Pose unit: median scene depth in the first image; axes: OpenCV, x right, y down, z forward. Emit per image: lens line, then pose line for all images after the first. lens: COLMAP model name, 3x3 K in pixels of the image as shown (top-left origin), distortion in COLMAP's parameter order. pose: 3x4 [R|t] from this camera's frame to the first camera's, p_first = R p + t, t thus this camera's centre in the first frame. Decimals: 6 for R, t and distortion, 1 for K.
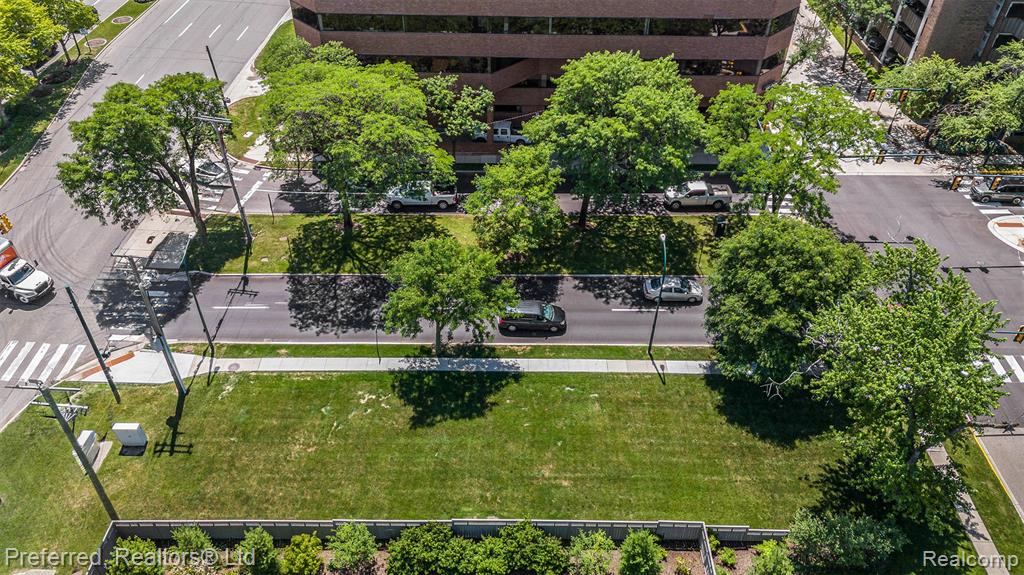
lens RADIAL K [[748.9, 0, 506.3], [0, 748.9, 282.2], [0, 0, 1]] dist [0.088108, -0.094591]
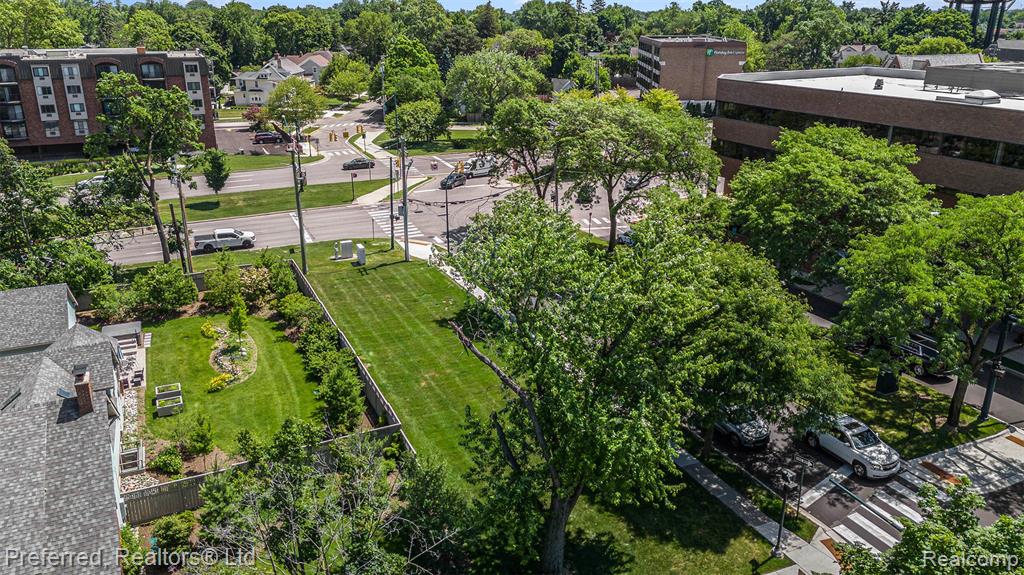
lens RADIAL K [[748.9, 0, 506.3], [0, 748.9, 282.2], [0, 0, 1]] dist [0.088108, -0.094591]
pose [[0.421087, 0.294269, -0.857958, 0.810586], [-0.579151, 0.815207, -0.004642, 0.069699], [0.698048, 0.498841, 0.513699, 0.387506]]
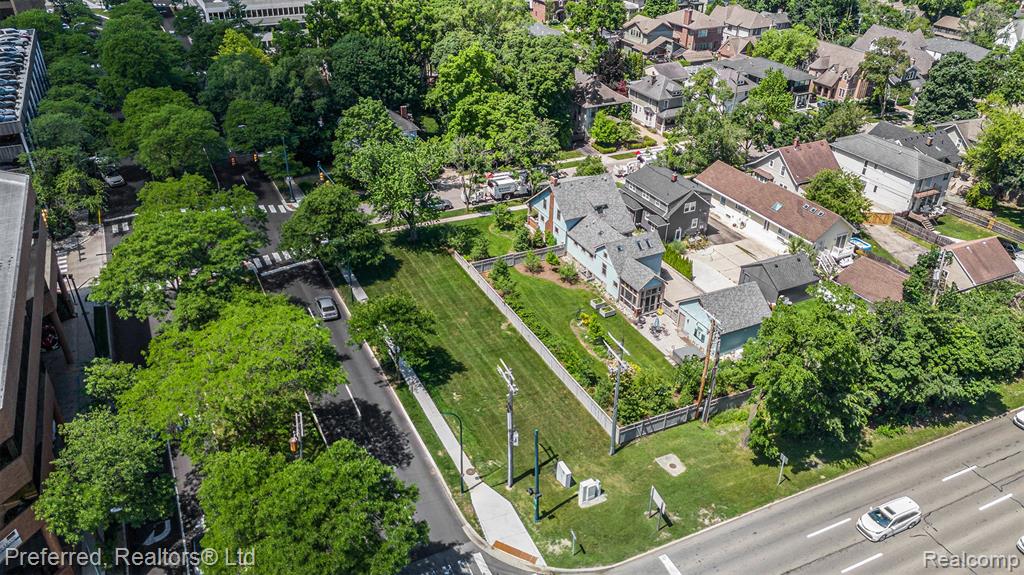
lens RADIAL K [[748.9, 0, 506.3], [0, 748.9, 282.2], [0, 0, 1]] dist [0.088108, -0.094591]
pose [[-0.449464, -0.462642, 0.764163, -1.101043], [0.568060, 0.512168, 0.644198, -0.741910], [-0.689413, 0.723635, 0.032608, 0.668413]]
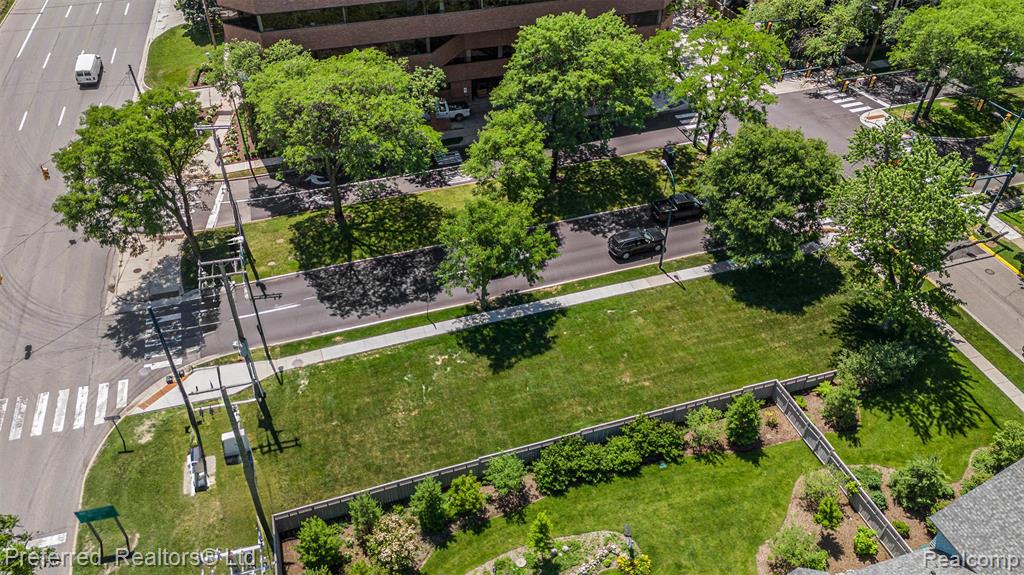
lens RADIAL K [[748.9, 0, 506.3], [0, 748.9, 282.2], [0, 0, 1]] dist [0.088108, -0.094591]
pose [[0.948368, -0.205982, 0.241185, -0.299990], [0.205256, 0.978296, 0.028415, 0.033135], [-0.241803, 0.022557, 0.970063, -0.046354]]
